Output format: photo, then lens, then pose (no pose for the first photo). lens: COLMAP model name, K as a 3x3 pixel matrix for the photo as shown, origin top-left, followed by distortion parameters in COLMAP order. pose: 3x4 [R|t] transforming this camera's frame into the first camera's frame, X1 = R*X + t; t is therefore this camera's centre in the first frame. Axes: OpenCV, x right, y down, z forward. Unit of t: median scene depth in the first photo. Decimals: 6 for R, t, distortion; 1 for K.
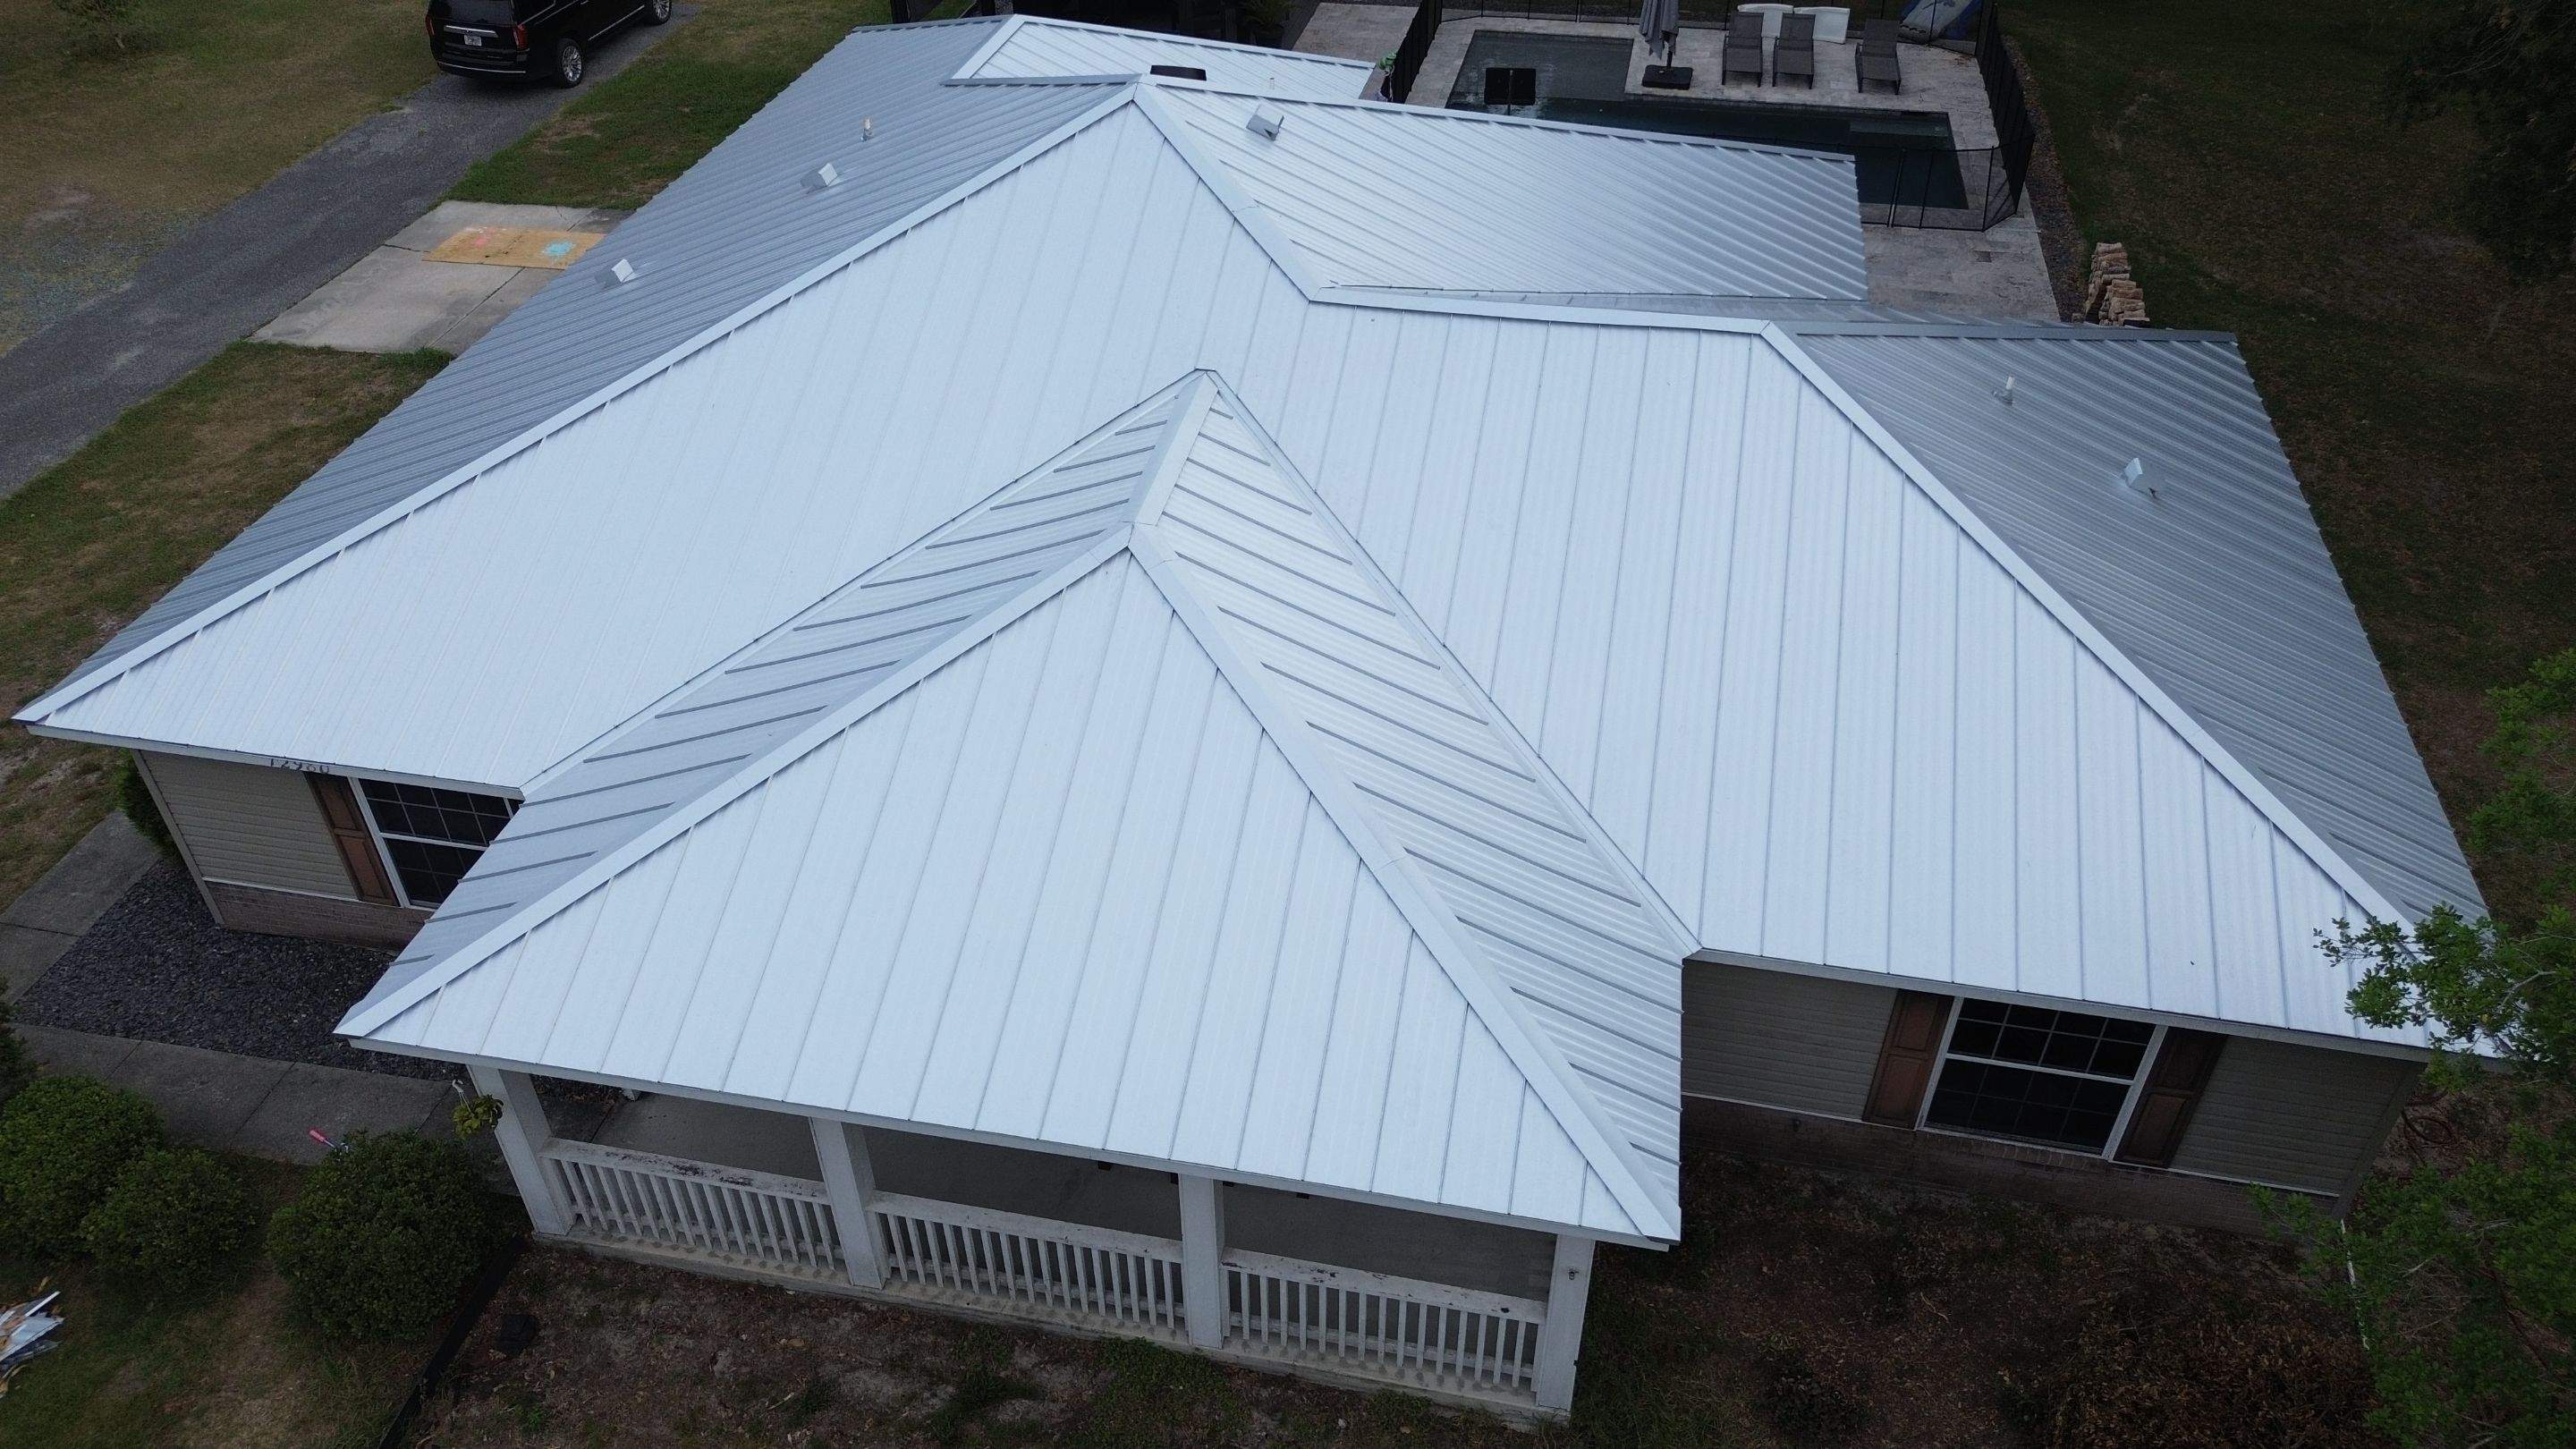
lens RADIAL K [[1826.2, 0, 1299.1], [0, 1826.2, 723.1], [0, 0, 1]] dist [0.056900, -0.048131]
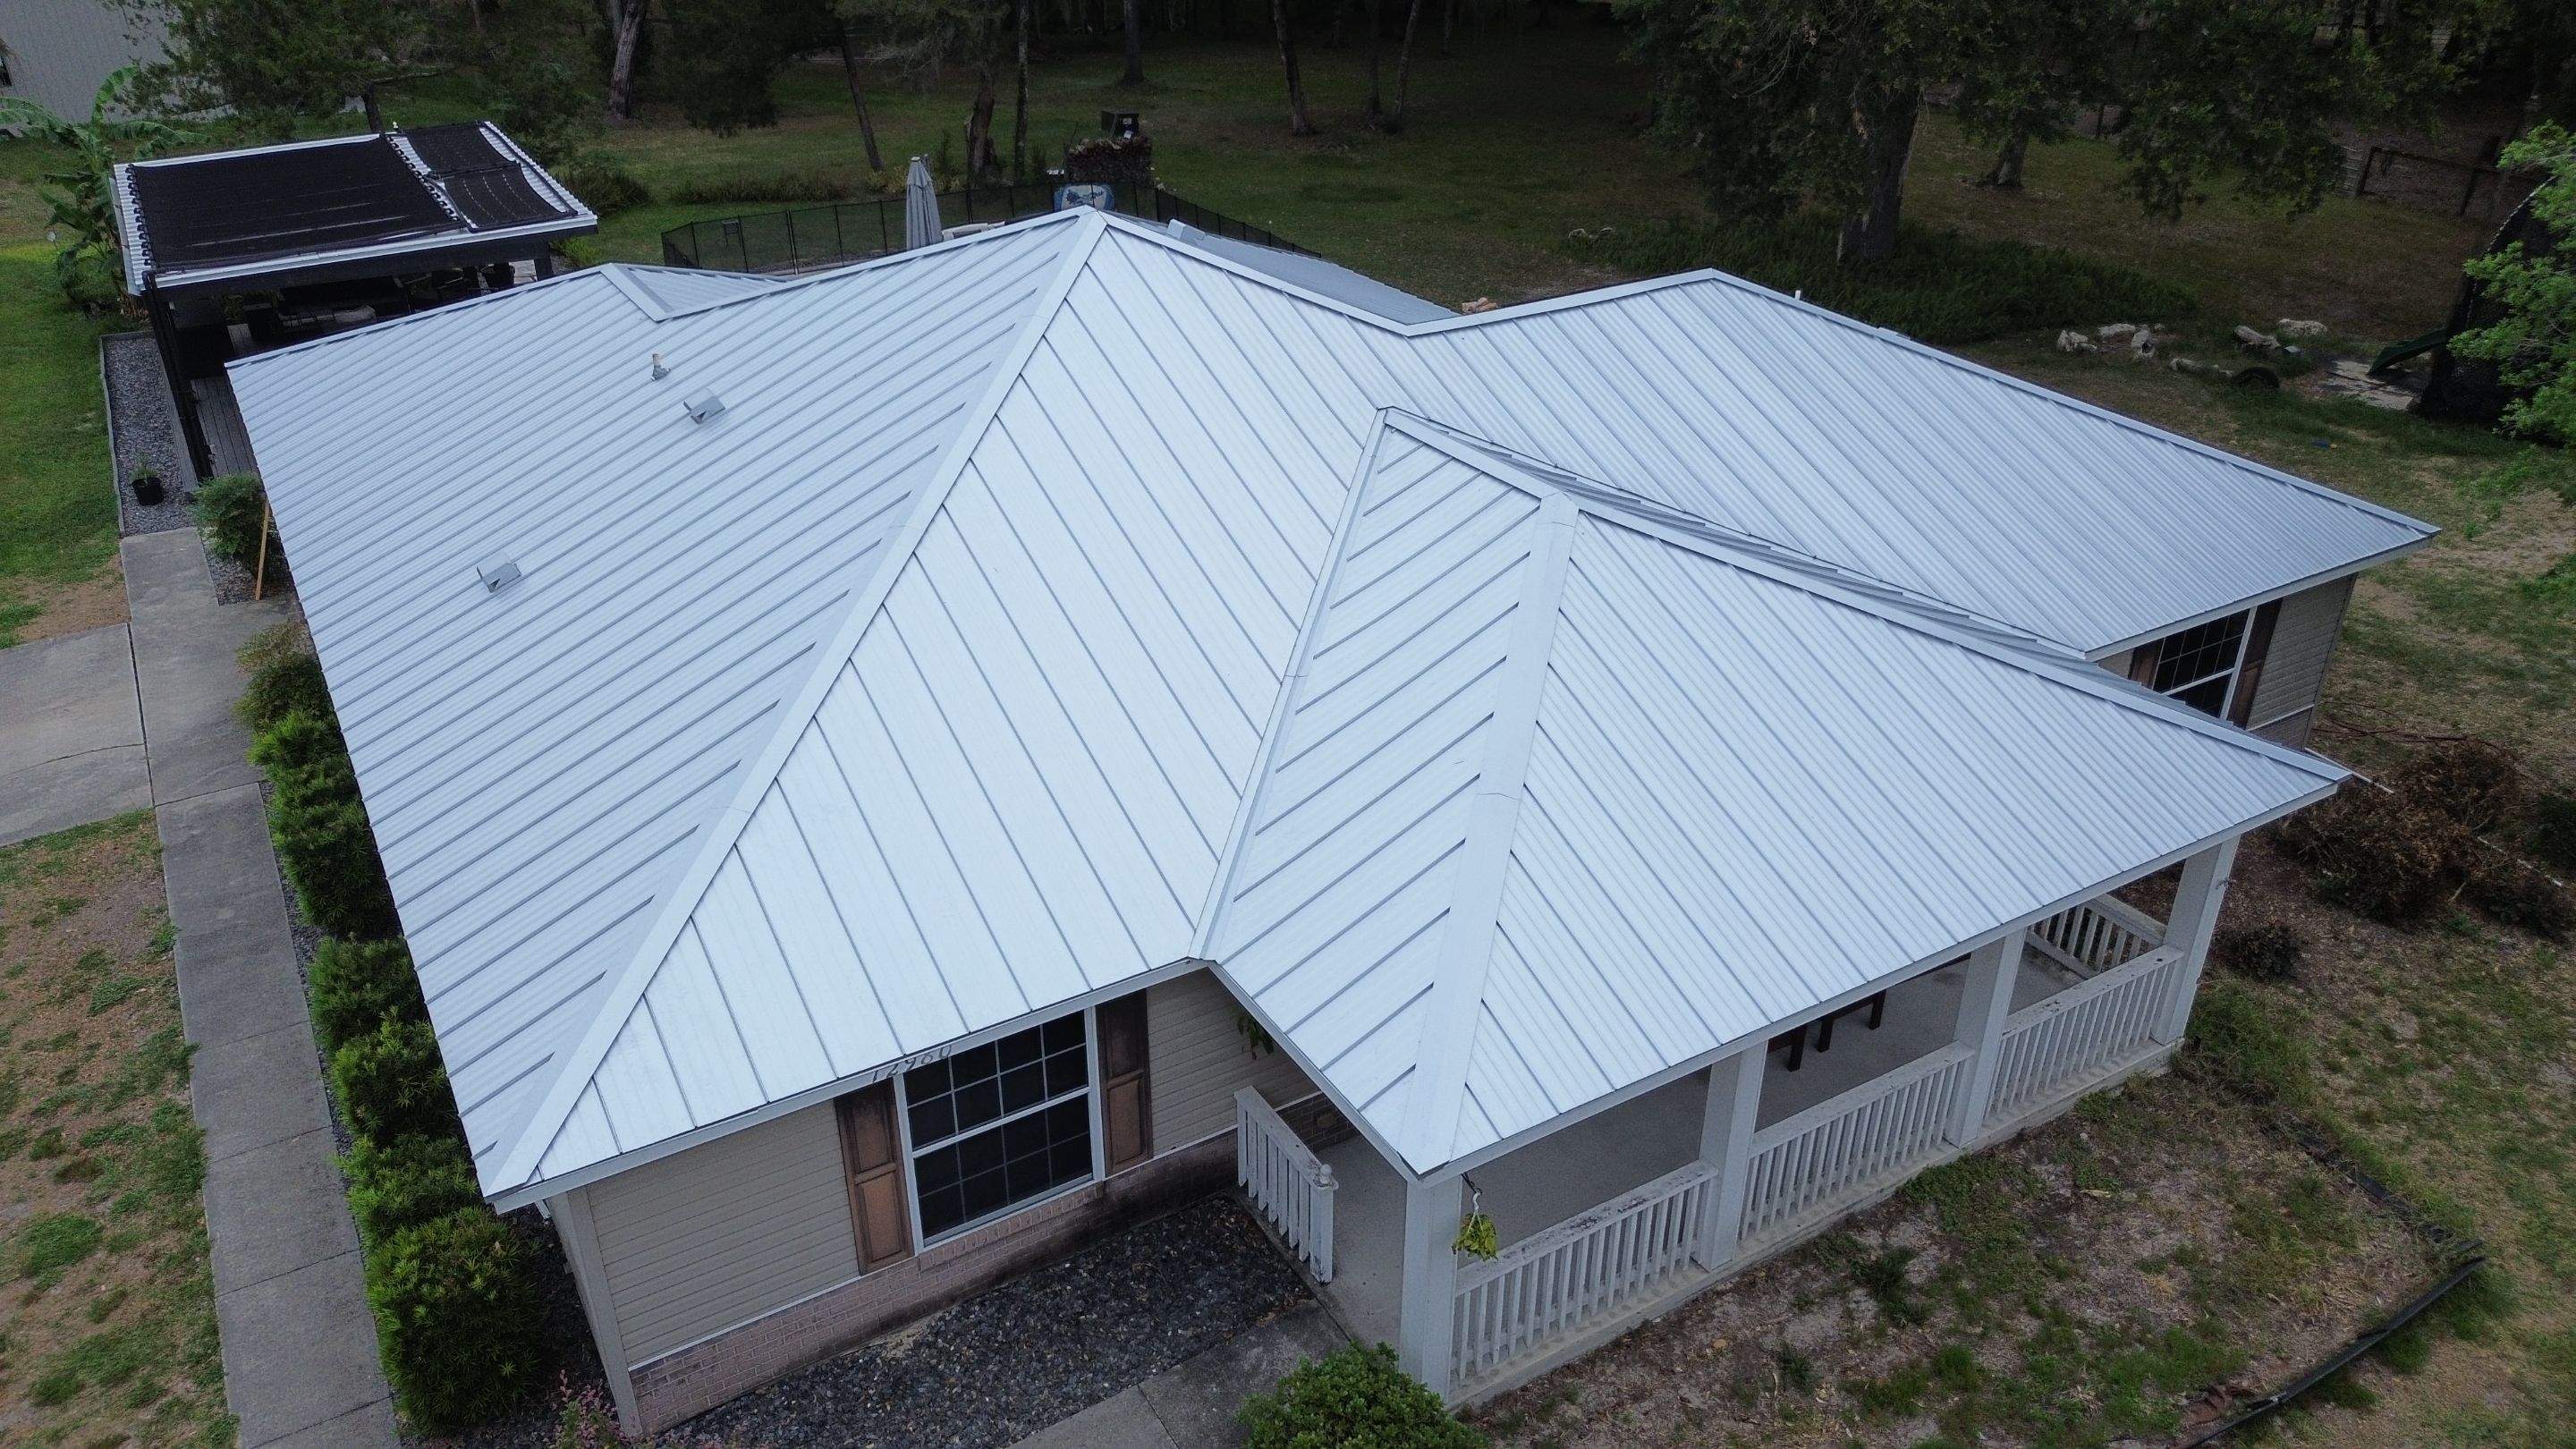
lens RADIAL K [[1826.2, 0, 1298.5], [0, 1826.2, 724.3], [0, 0, 1]] dist [0.056900, -0.048131]
pose [[0.739094, -0.316818, 0.594446, -0.765088], [0.413984, 0.909795, -0.029832, -0.015478], [-0.531373, 0.268140, 0.803582, 0.222911]]
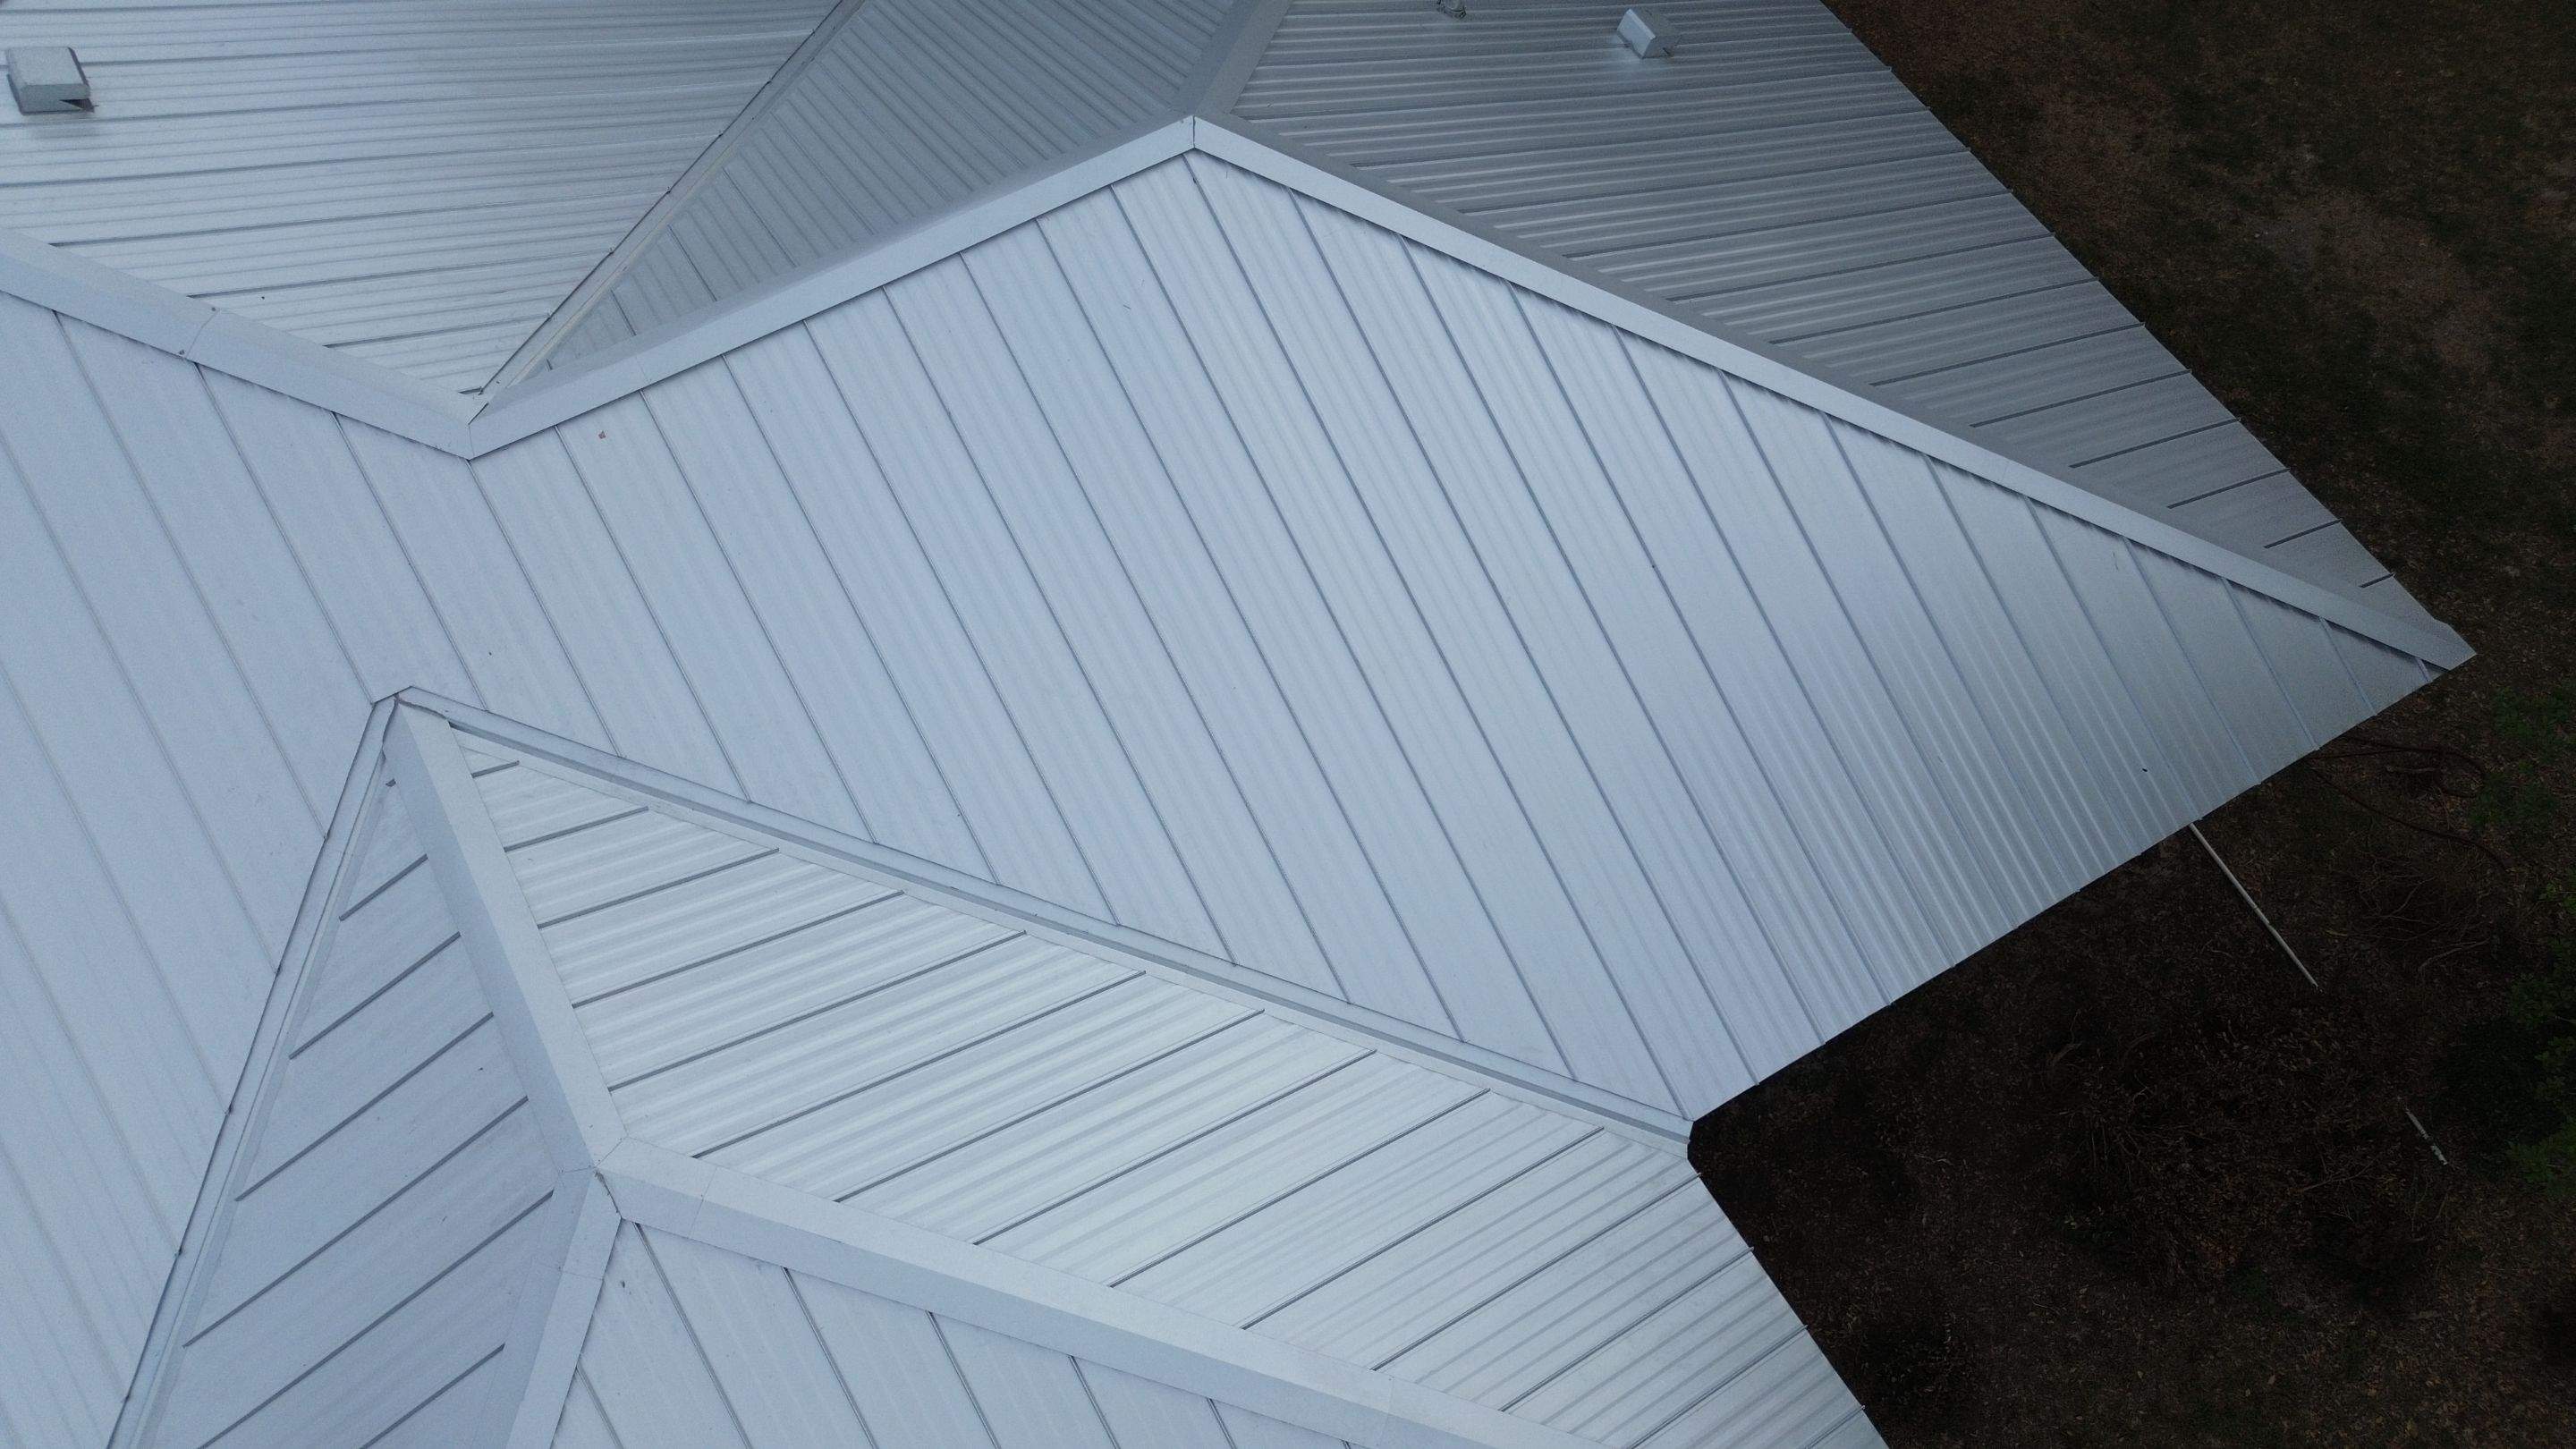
lens RADIAL K [[1826.2, 0, 1294.8], [0, 1826.2, 723.1], [0, 0, 1]] dist [0.056900, -0.048131]
pose [[0.752429, -0.589212, 0.294414, -0.016431], [0.410495, 0.769035, 0.489978, -0.338106], [-0.515116, -0.247818, 0.820513, 0.418412]]
